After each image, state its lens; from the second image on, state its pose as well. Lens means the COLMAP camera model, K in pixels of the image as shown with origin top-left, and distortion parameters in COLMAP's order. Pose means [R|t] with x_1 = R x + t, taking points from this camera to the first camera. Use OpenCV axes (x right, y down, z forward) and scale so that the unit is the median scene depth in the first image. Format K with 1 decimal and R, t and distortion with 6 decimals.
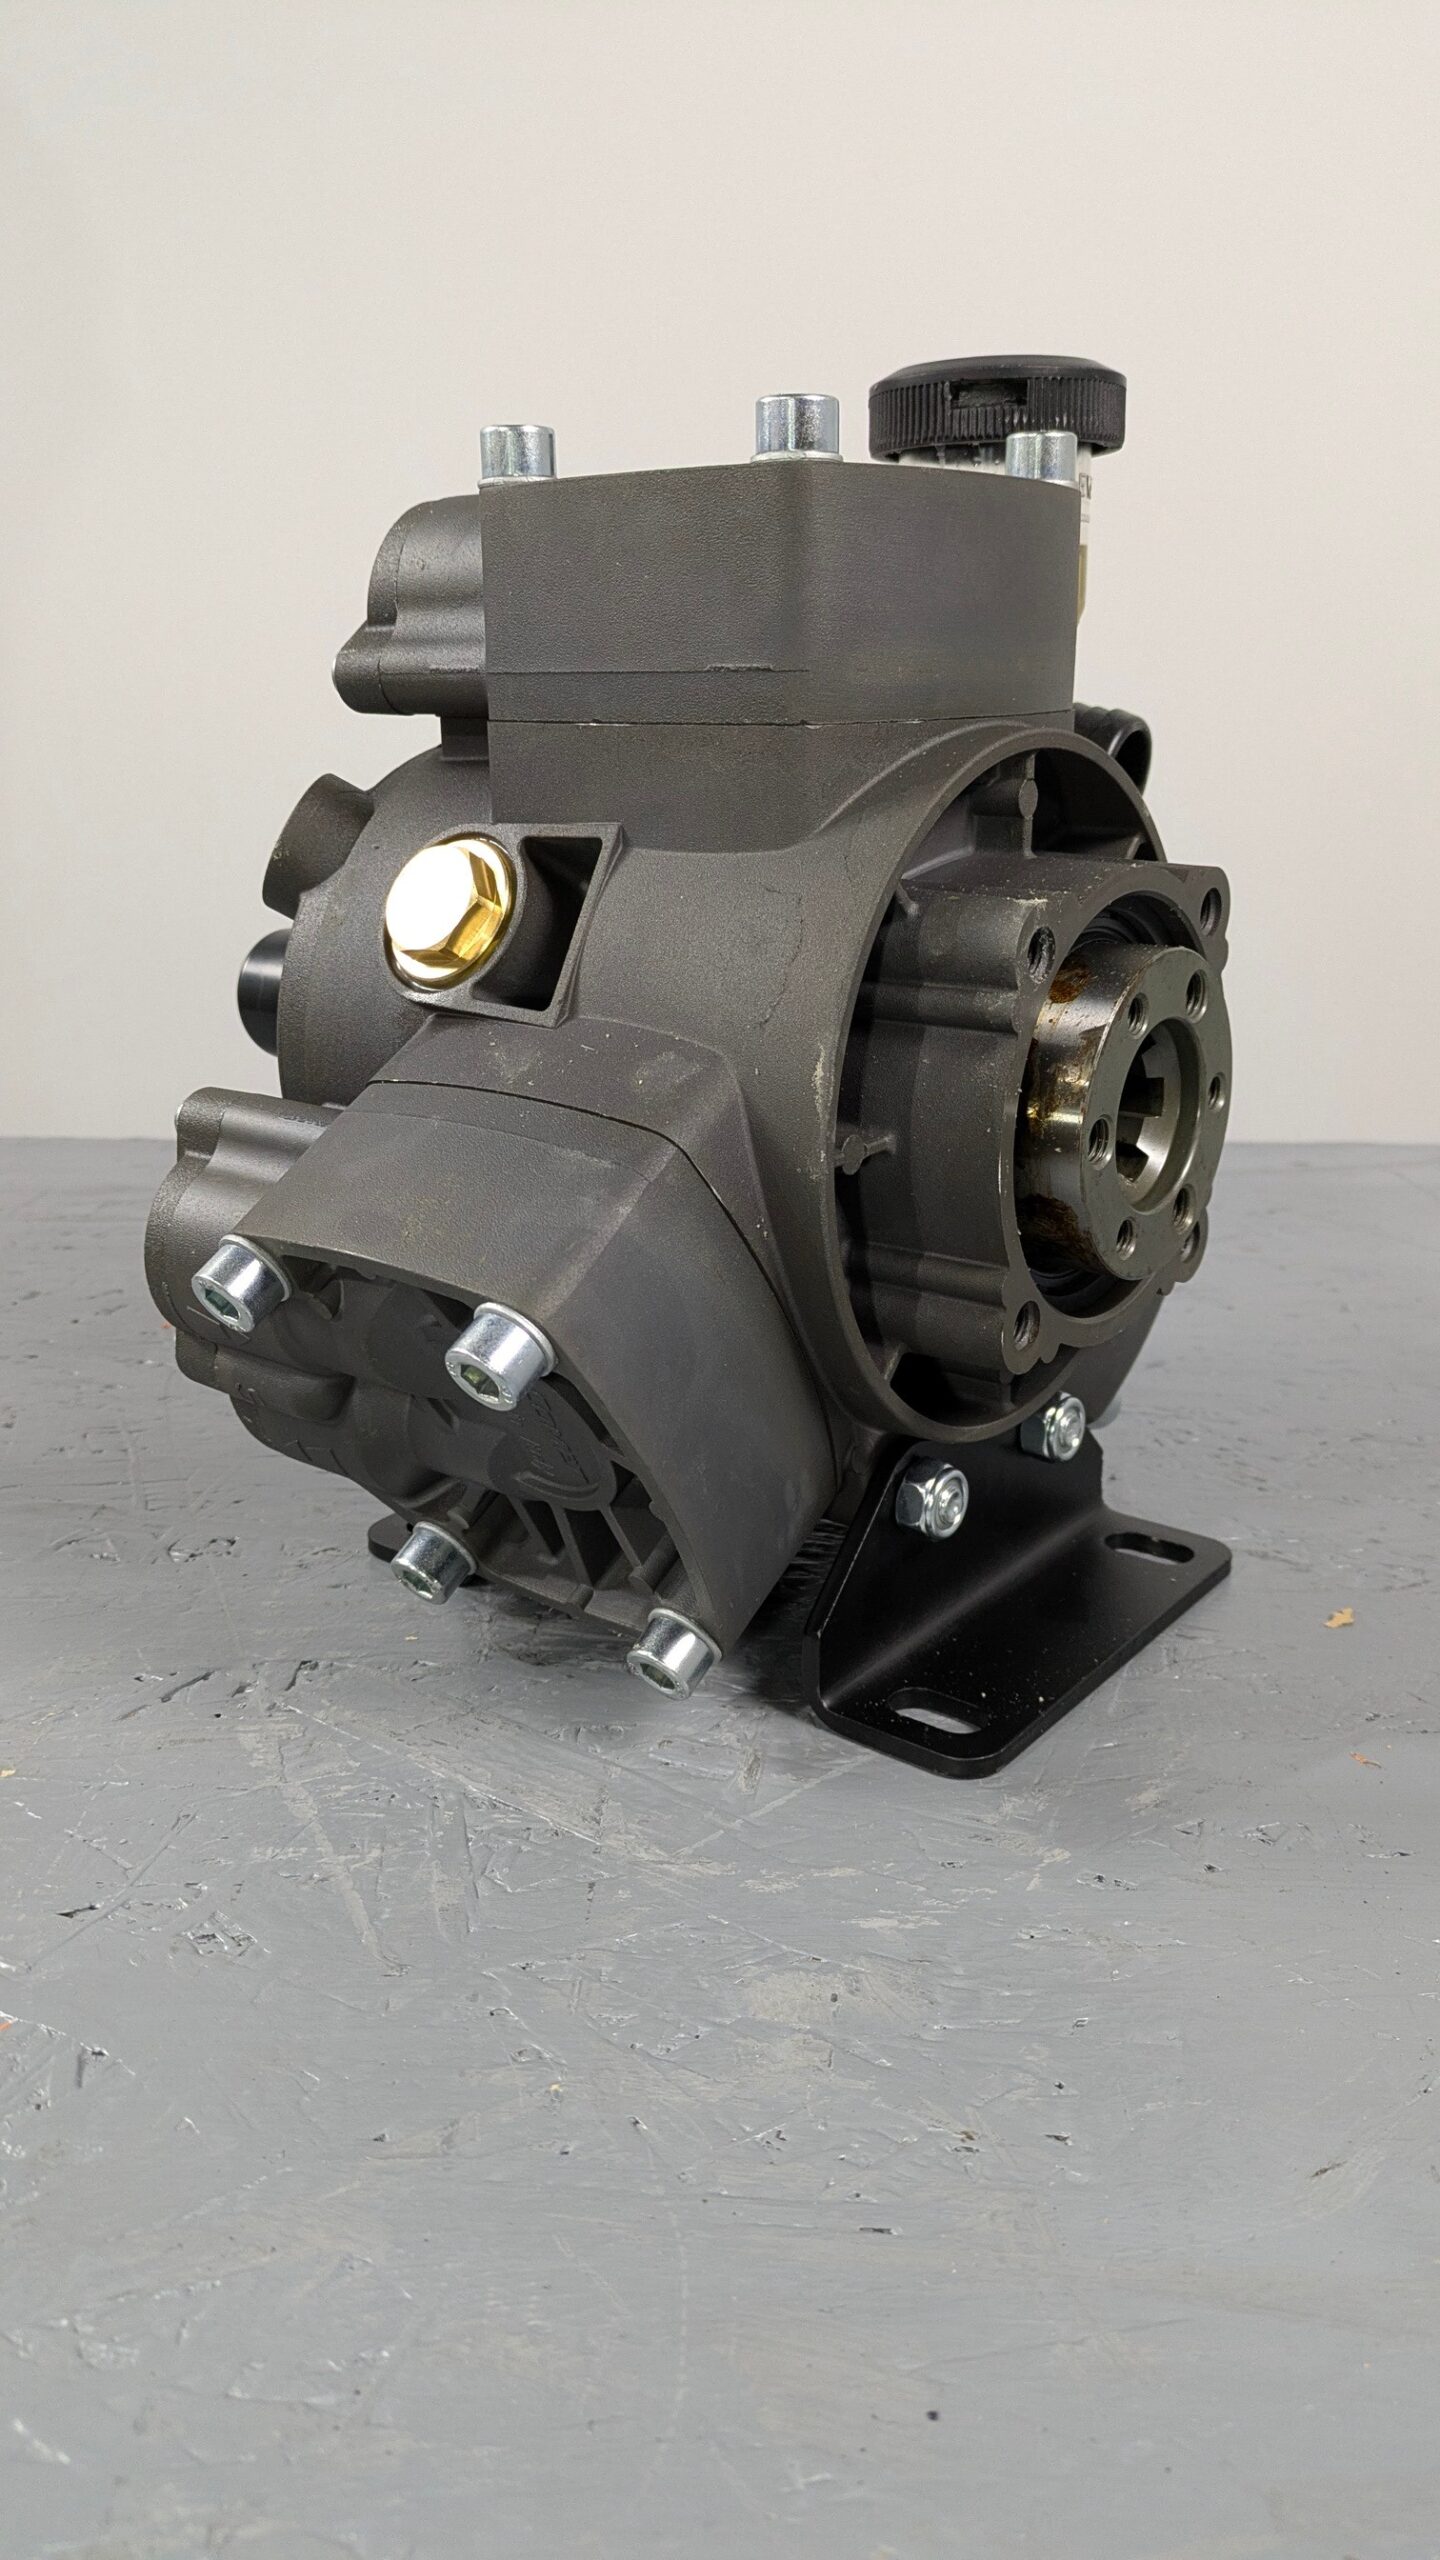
lens RADIAL K [[1943.7, 0, 716.0], [0, 1943.7, 1284.4], [0, 0, 1]] dist [0.030819, -0.047261]
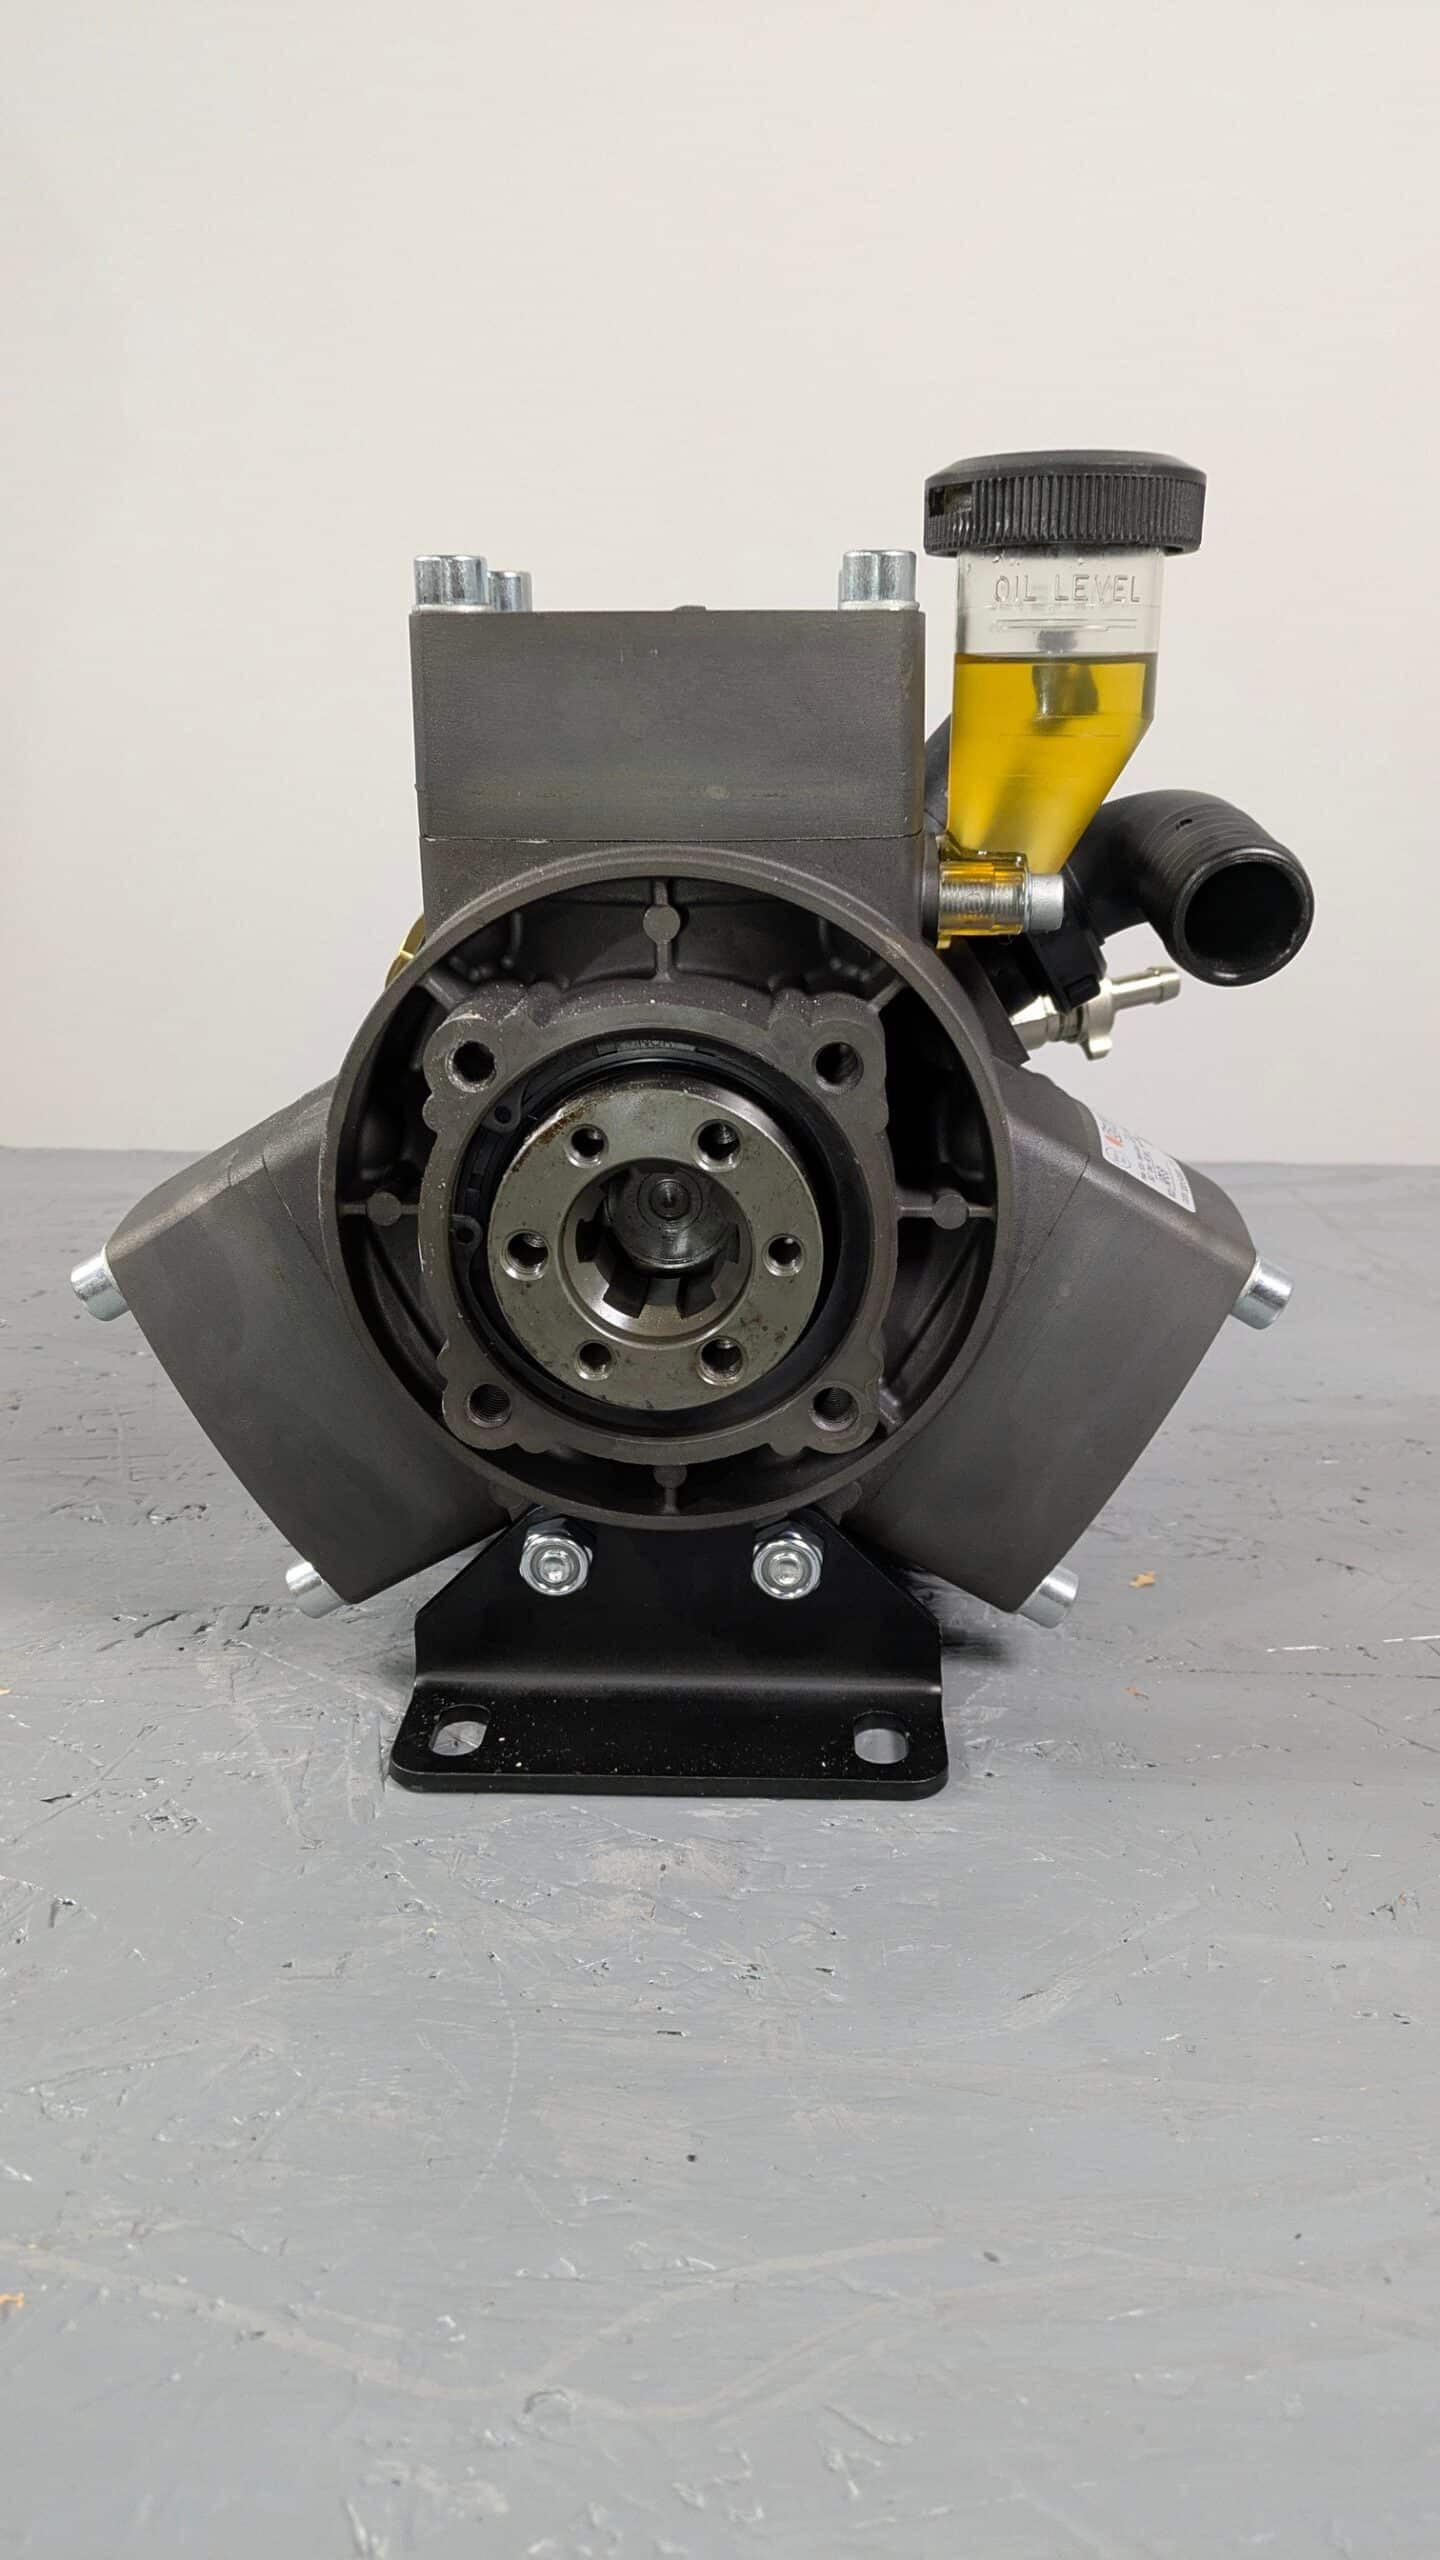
lens RADIAL K [[1943.7, 0, 719.8], [0, 1943.7, 1277.6], [0, 0, 1]] dist [0.030819, -0.047261]
pose [[0.999907, 0.008542, -0.010645, 0.098702], [-0.008597, 0.999950, -0.005103, -0.002169], [0.010601, 0.005194, 0.999930, -0.219927]]
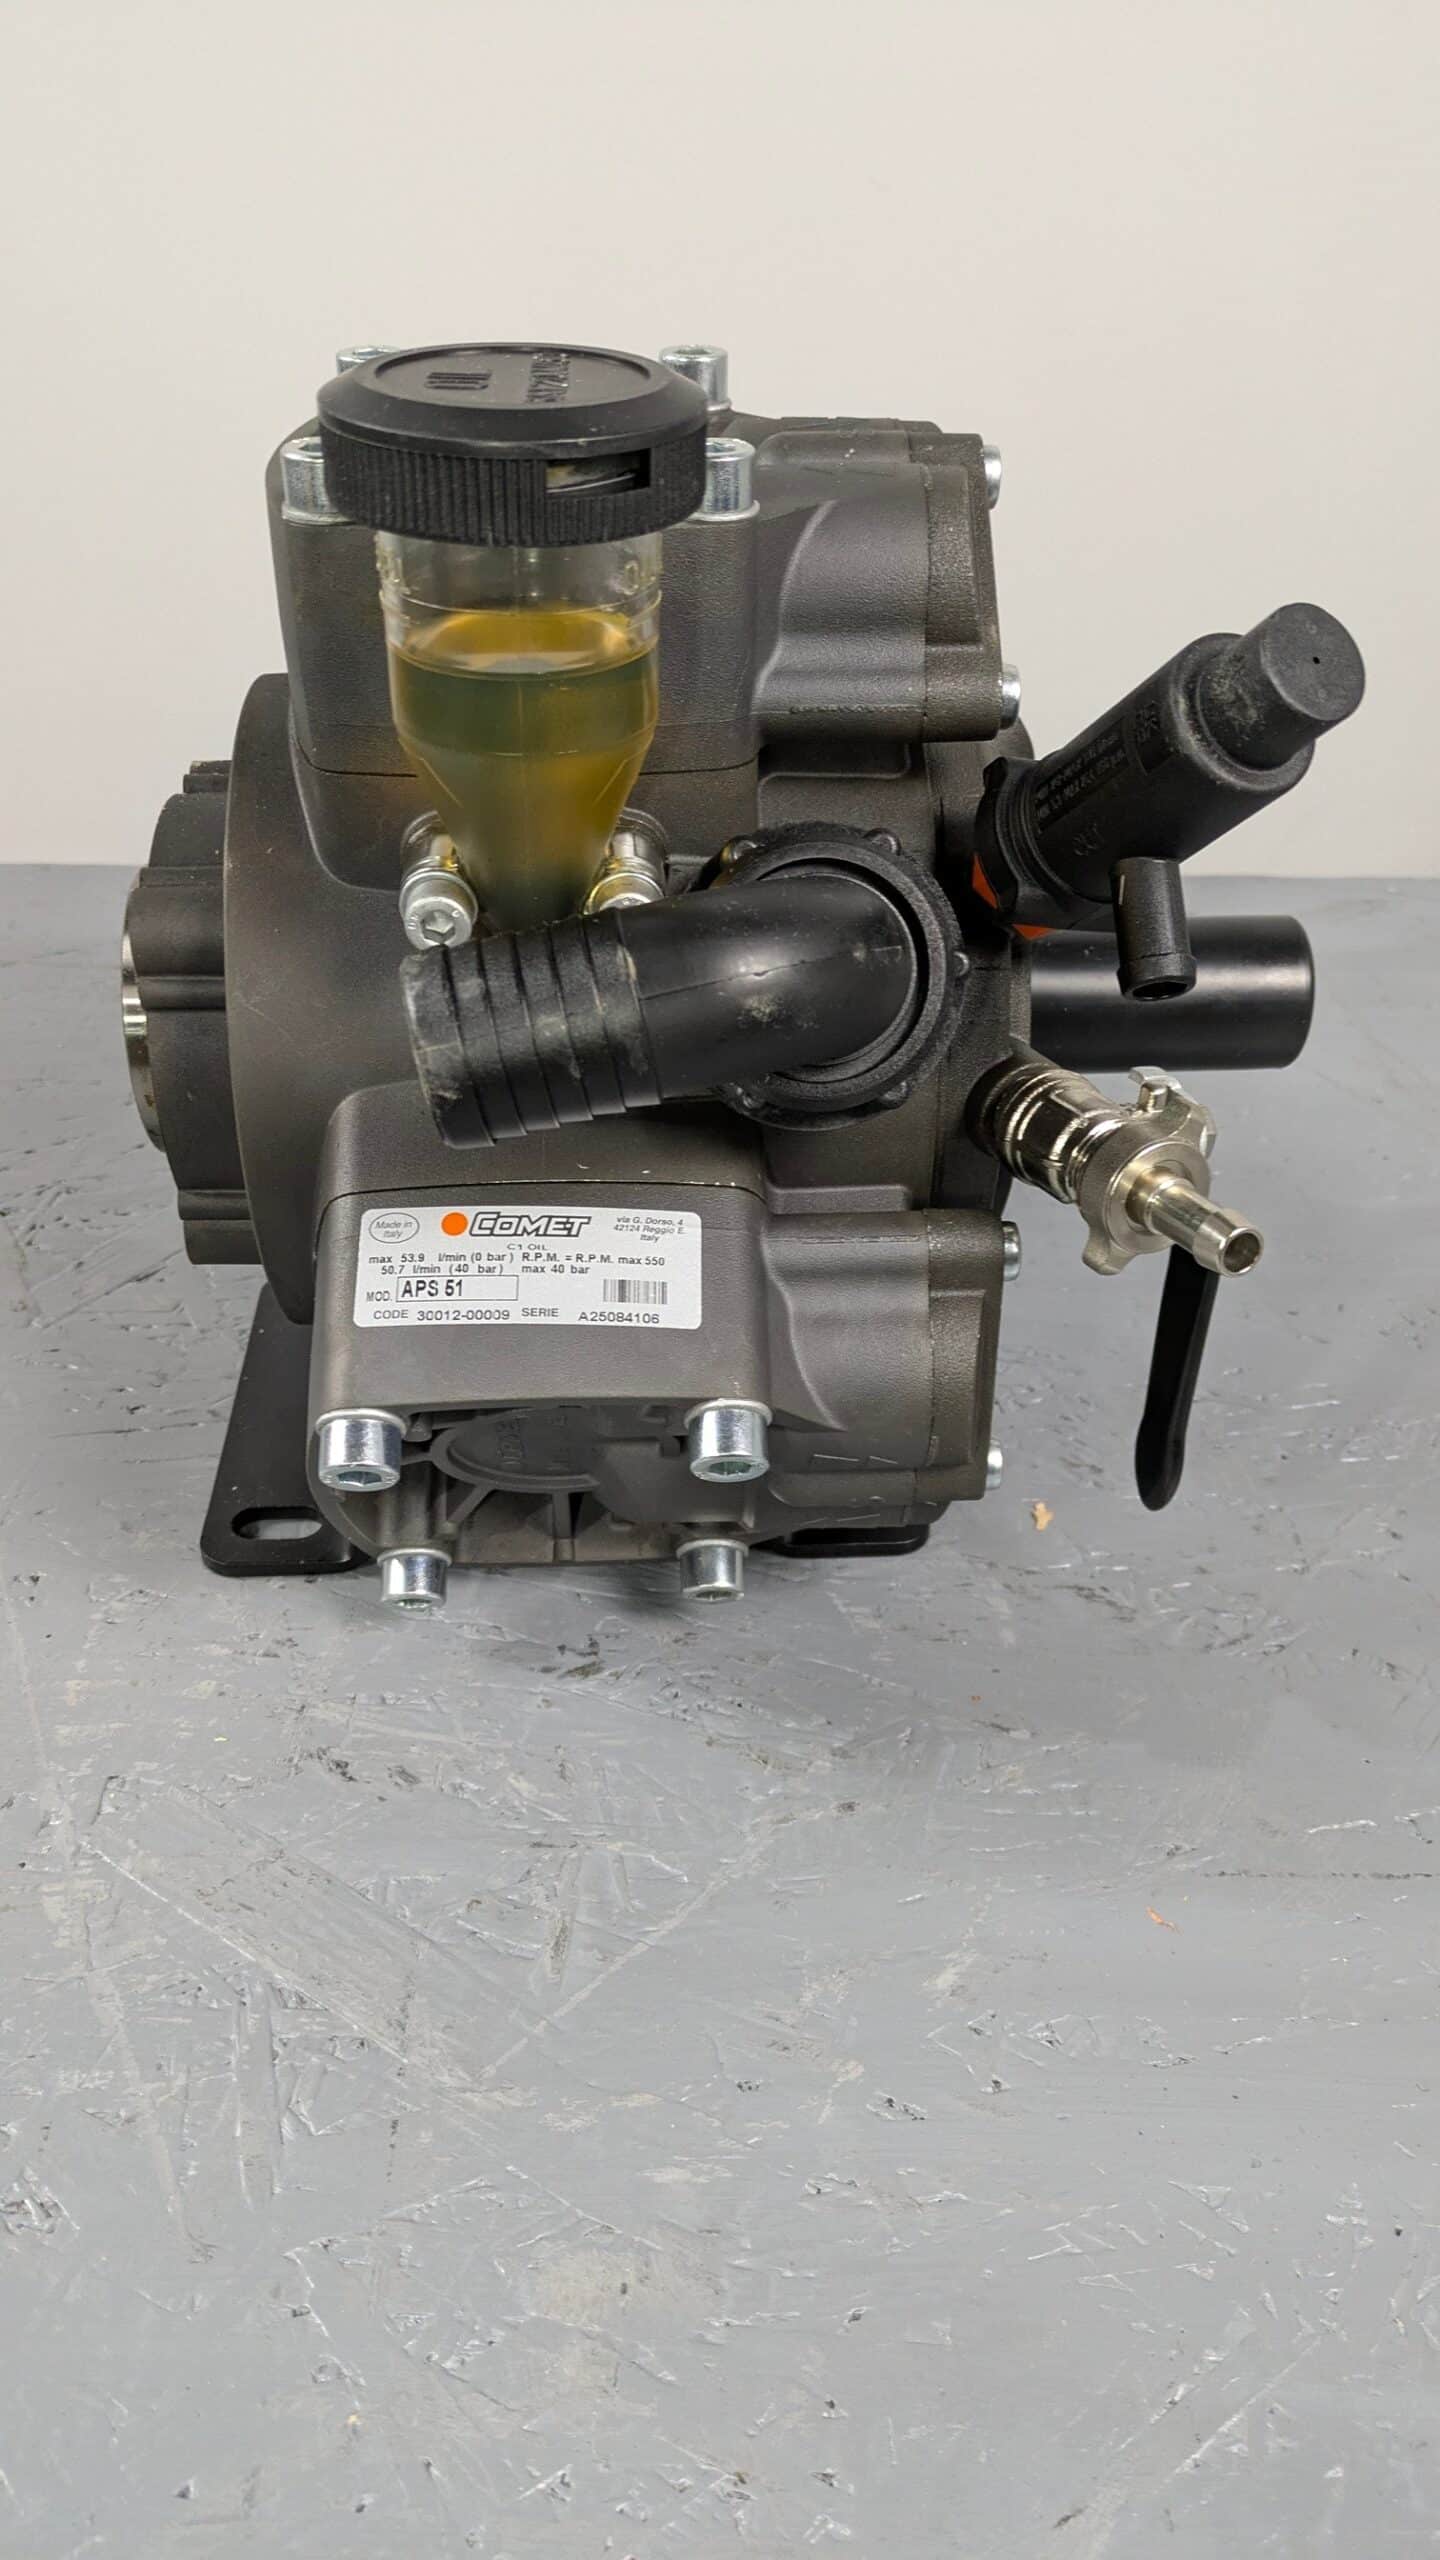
lens RADIAL K [[1943.7, 0, 693.0], [0, 1943.7, 1291.3], [0, 0, 1]] dist [0.030819, -0.047261]
pose [[0.999127, -0.012873, 0.039752, 0.058241], [-0.000029, 0.951148, 0.308736, -0.429467], [-0.041785, -0.308467, 0.950317, 0.158560]]
